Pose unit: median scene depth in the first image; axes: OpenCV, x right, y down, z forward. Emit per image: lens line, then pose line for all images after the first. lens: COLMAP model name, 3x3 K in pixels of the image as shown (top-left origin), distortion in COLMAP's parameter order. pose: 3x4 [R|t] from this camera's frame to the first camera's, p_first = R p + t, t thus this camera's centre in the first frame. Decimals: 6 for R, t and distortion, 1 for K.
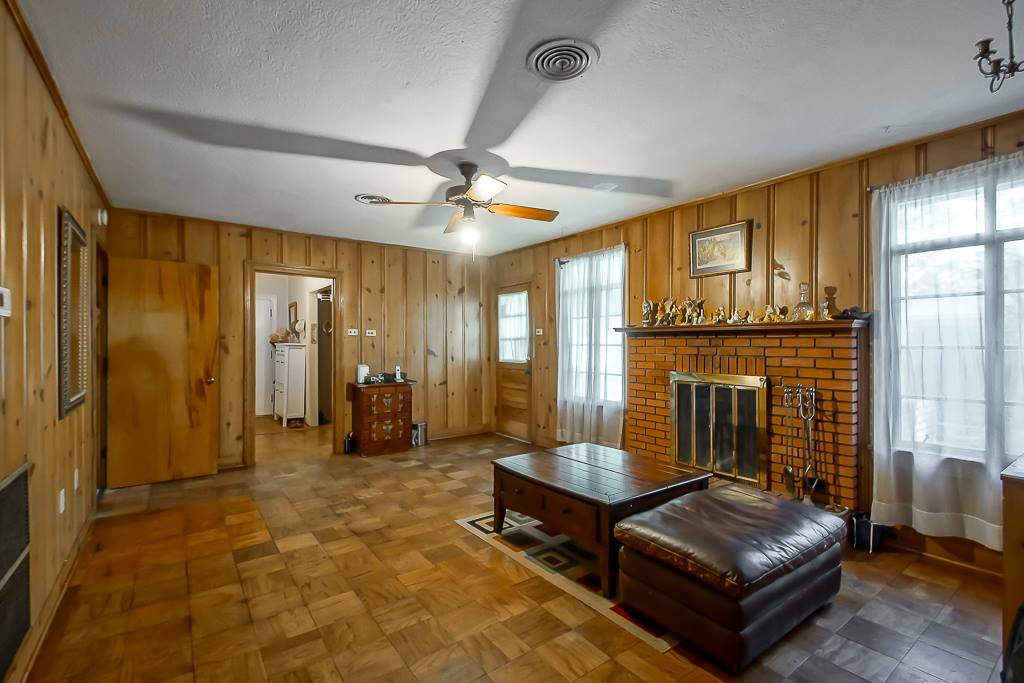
lens RADIAL K [[457.7, 0, 510.0], [0, 457.7, 341.6], [0, 0, 1]] dist [-0.012768, -0.007897]
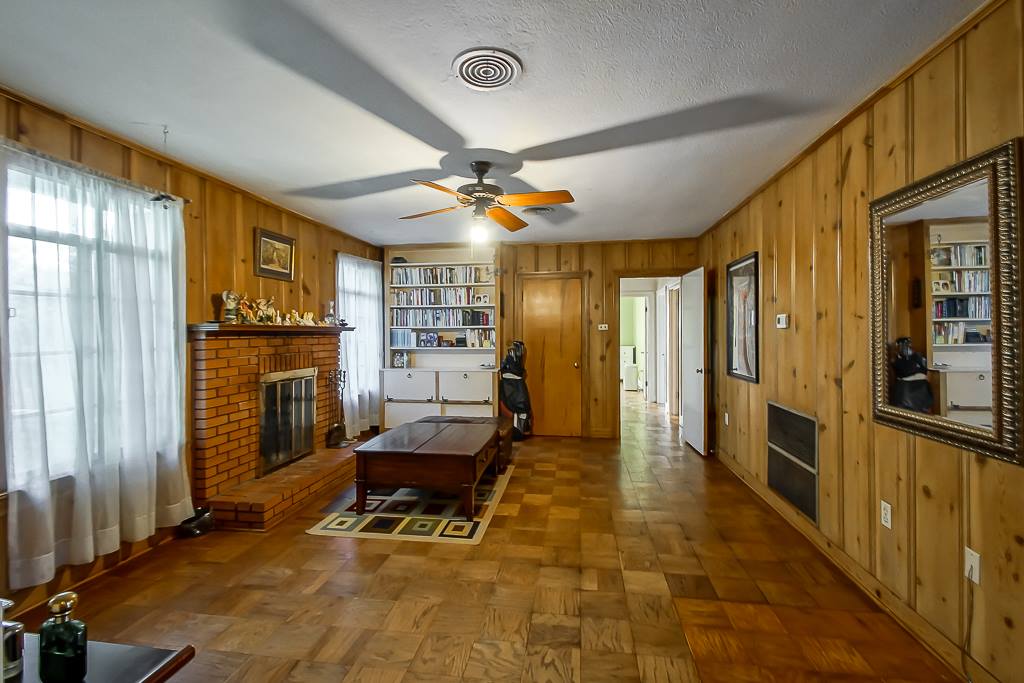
lens RADIAL K [[457.7, 0, 512.8], [0, 457.7, 338.0], [0, 0, 1]] dist [-0.012768, -0.007897]
pose [[-0.715377, -0.005813, 0.698715, -0.795027], [0.005224, 0.999893, 0.013666, -0.021211], [-0.698720, 0.013426, -0.715270, 1.597306]]
